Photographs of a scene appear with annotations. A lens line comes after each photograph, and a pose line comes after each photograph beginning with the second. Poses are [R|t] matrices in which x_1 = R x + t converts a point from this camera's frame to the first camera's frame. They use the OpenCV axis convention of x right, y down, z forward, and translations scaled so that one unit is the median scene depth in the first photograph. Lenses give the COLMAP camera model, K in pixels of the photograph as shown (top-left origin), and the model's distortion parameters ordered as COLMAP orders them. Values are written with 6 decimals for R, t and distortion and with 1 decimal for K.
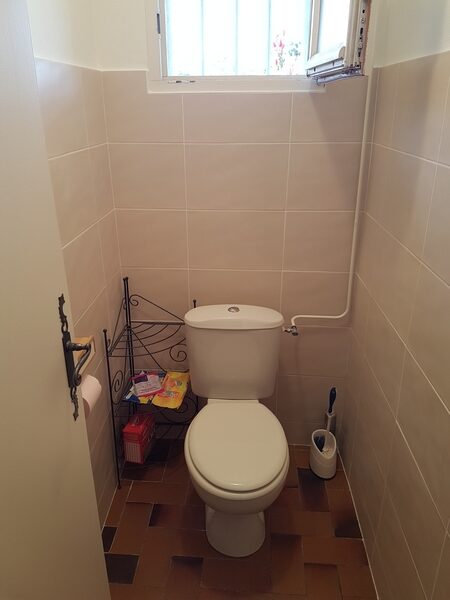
lens RADIAL K [[457.9, 0, 217.6], [0, 457.9, 290.7], [0, 0, 1]] dist [0.157853, -0.247559]
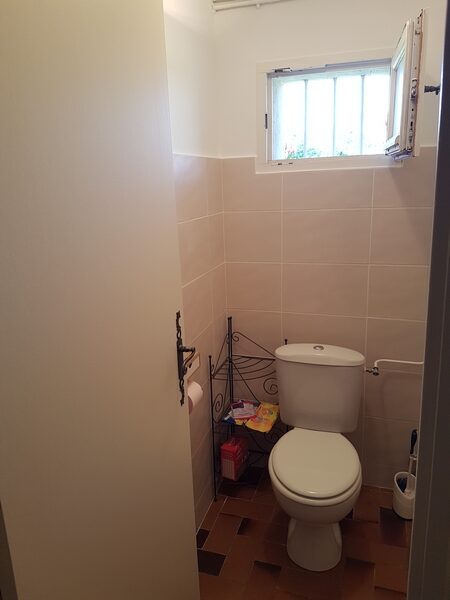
lens RADIAL K [[450.3, 0, 220.9], [0, 450.3, 295.5], [0, 0, 1]] dist [0.244857, -0.420029]
pose [[0.969346, 0.033756, -0.243369, 0.068987], [-0.064158, 0.990927, -0.118101, 0.058976], [0.237174, 0.130095, 0.962717, -0.173088]]
